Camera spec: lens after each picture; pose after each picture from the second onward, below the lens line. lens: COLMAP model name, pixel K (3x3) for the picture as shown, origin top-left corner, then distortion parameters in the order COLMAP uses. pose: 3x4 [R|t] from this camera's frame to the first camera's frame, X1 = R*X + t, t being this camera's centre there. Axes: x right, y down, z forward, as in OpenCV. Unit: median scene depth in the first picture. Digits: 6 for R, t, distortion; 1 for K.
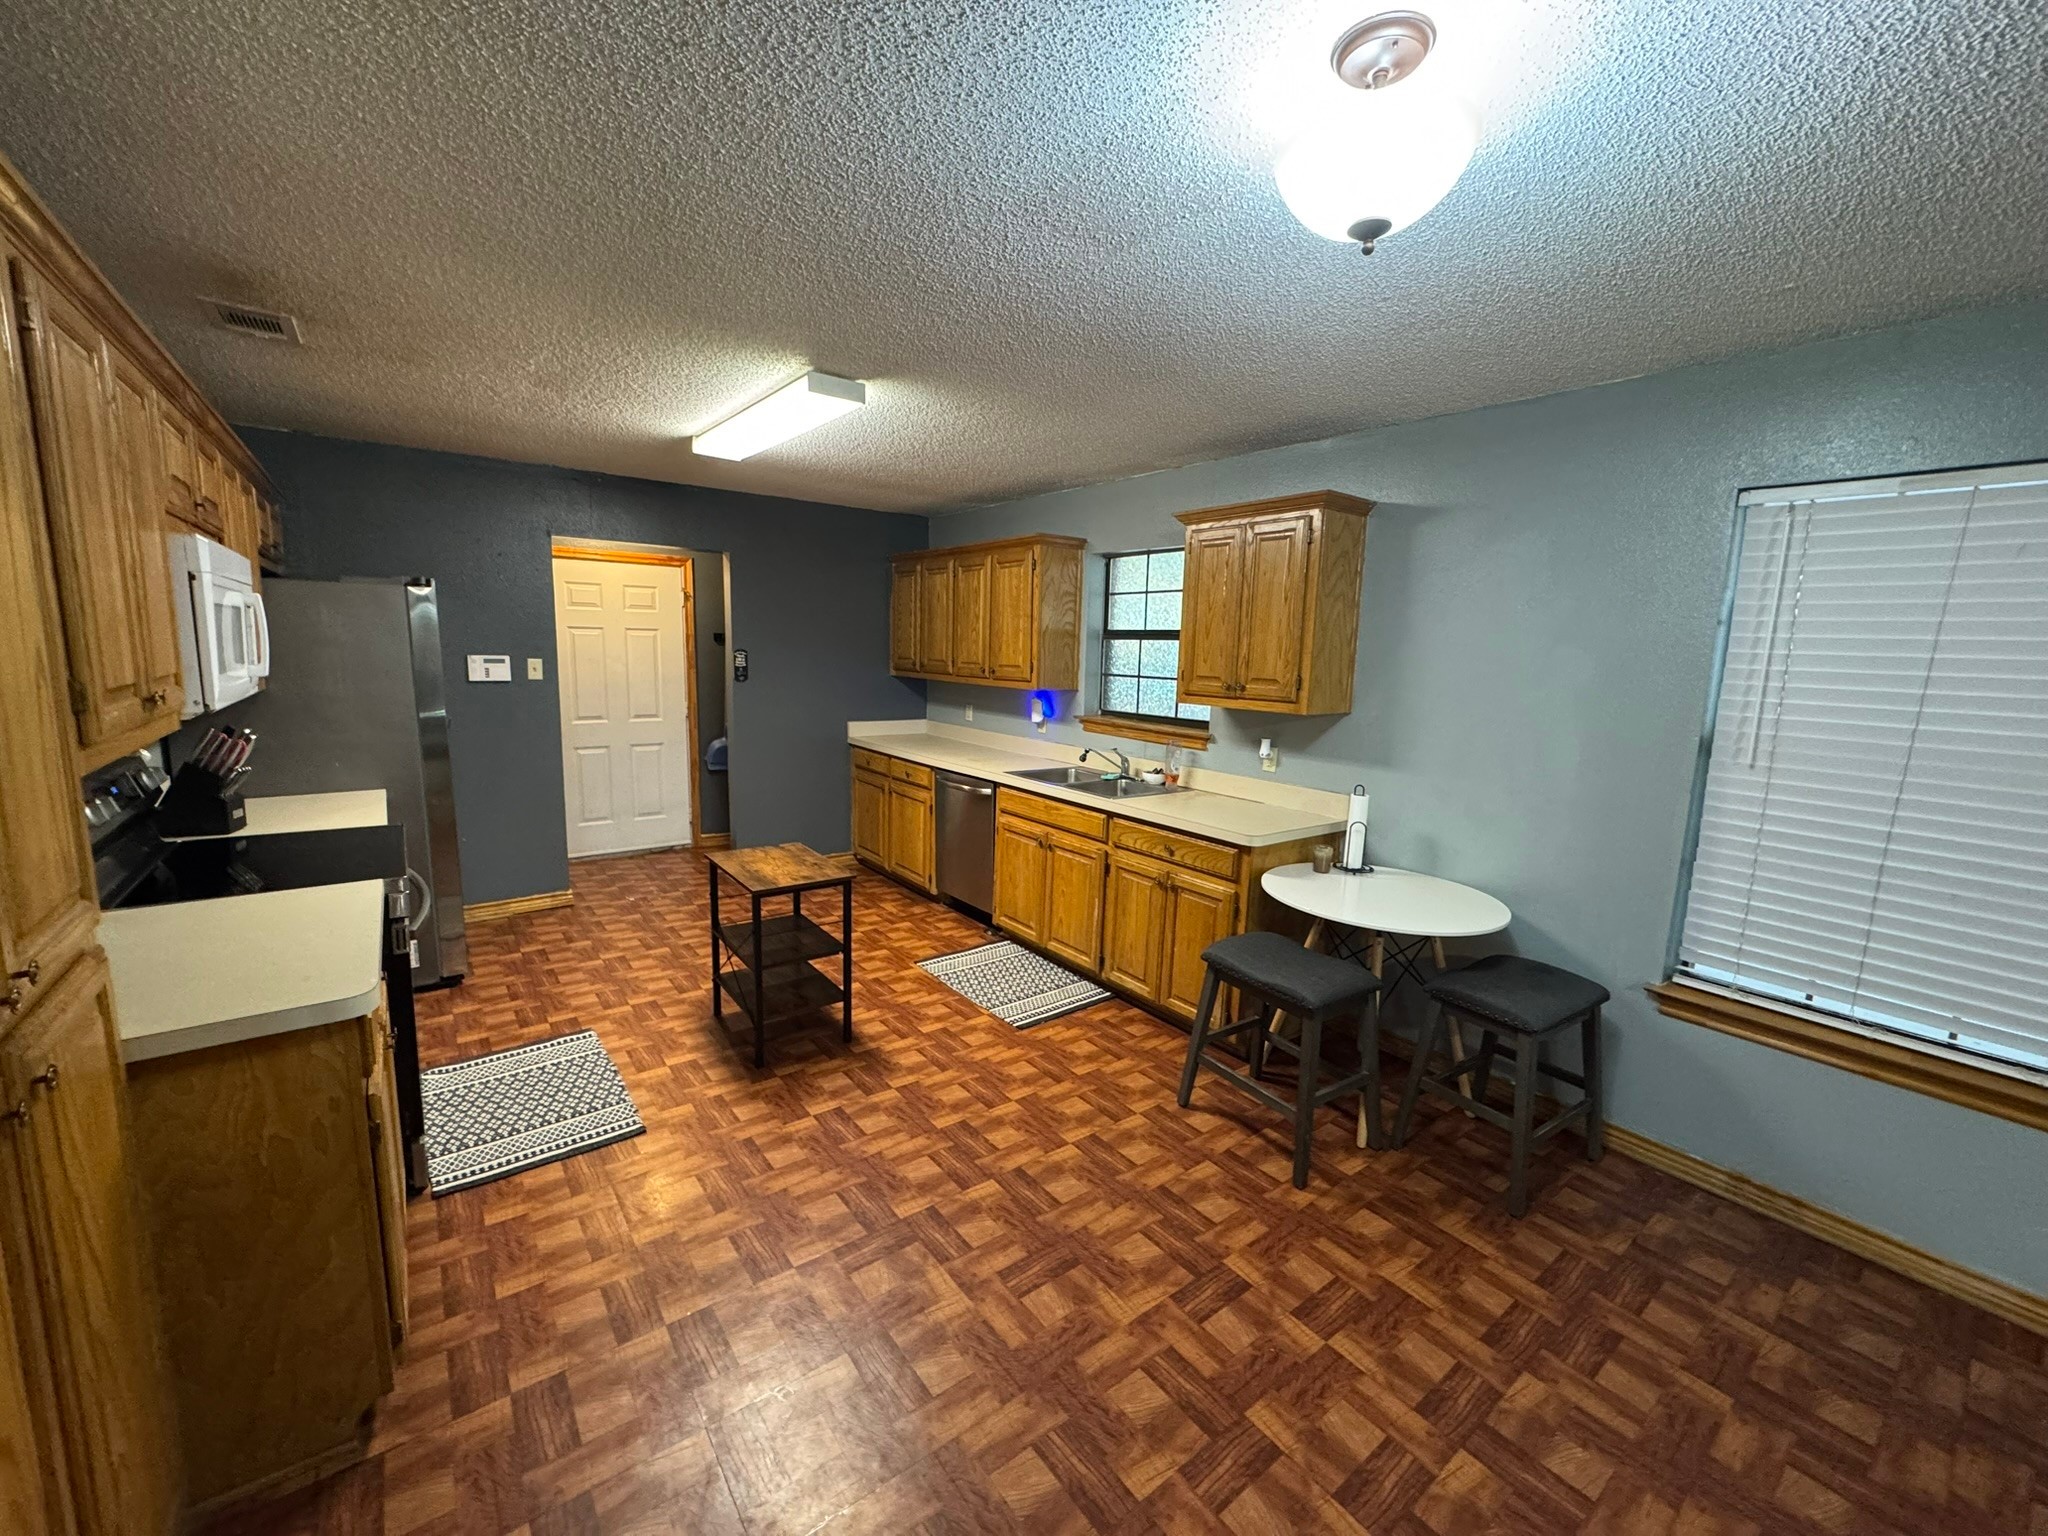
lens RADIAL K [[816.1, 0, 1019.0], [0, 816.1, 769.0], [0, 0, 1]] dist [-0.000474, -0.000114]
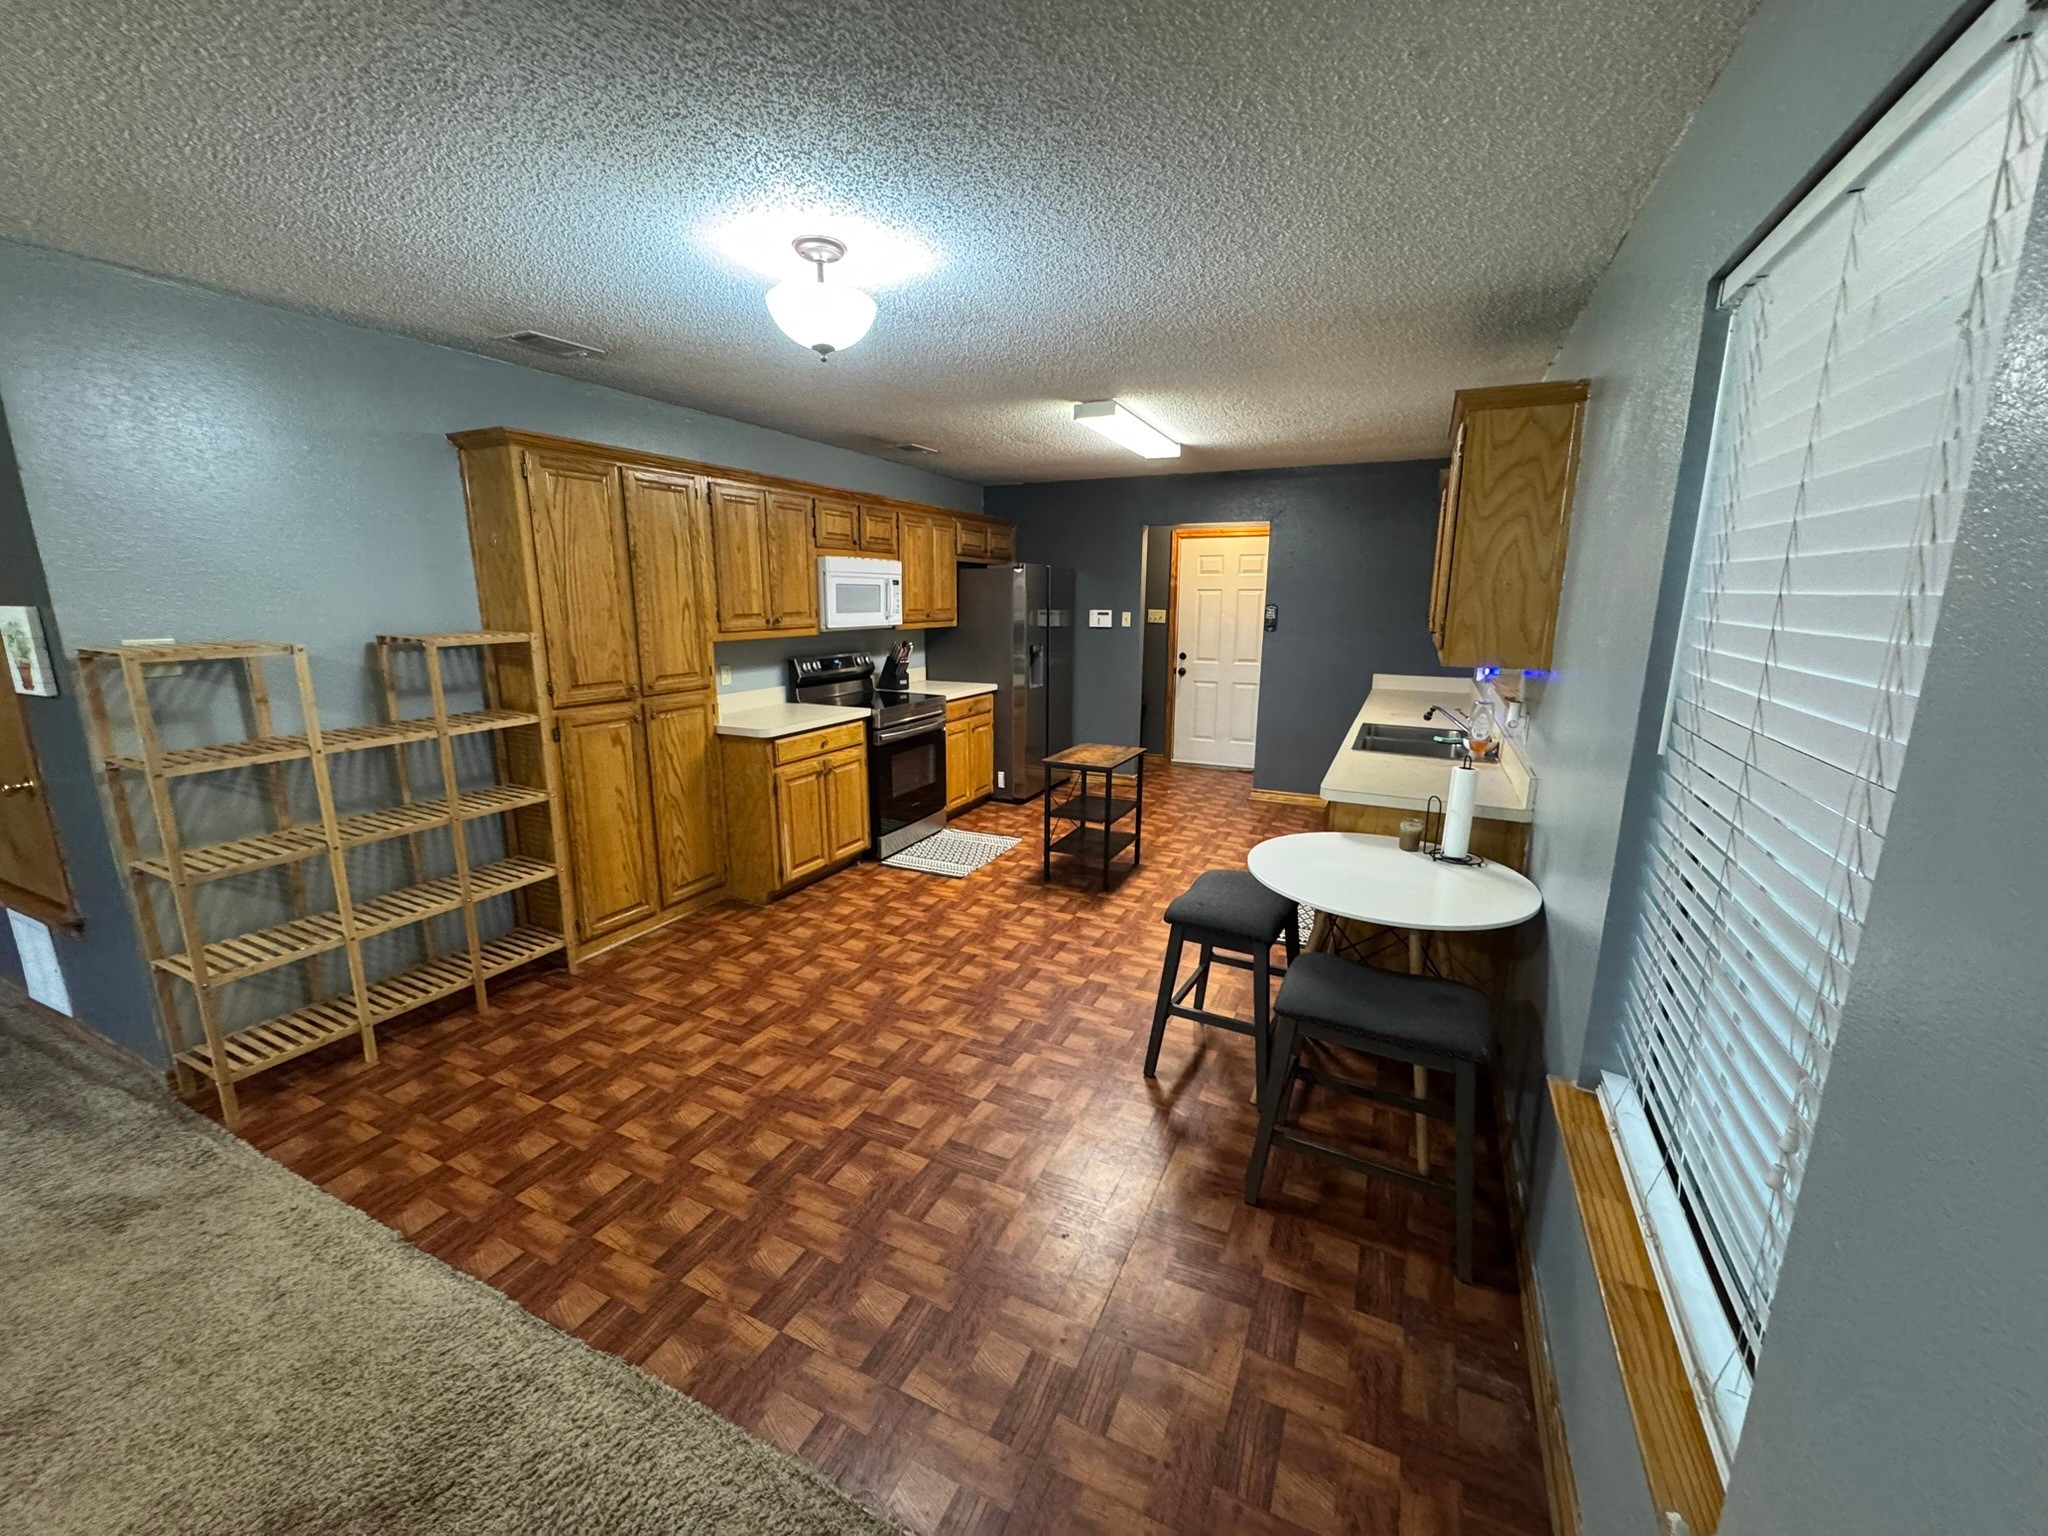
lens RADIAL K [[816.1, 0, 1020.2], [0, 816.1, 766.0], [0, 0, 1]] dist [-0.000474, -0.000114]
pose [[0.452132, 0.156760, -0.878068, 1.045615], [-0.122981, 0.985989, 0.112702, -0.007911], [0.883432, 0.057030, 0.465075, 0.267226]]
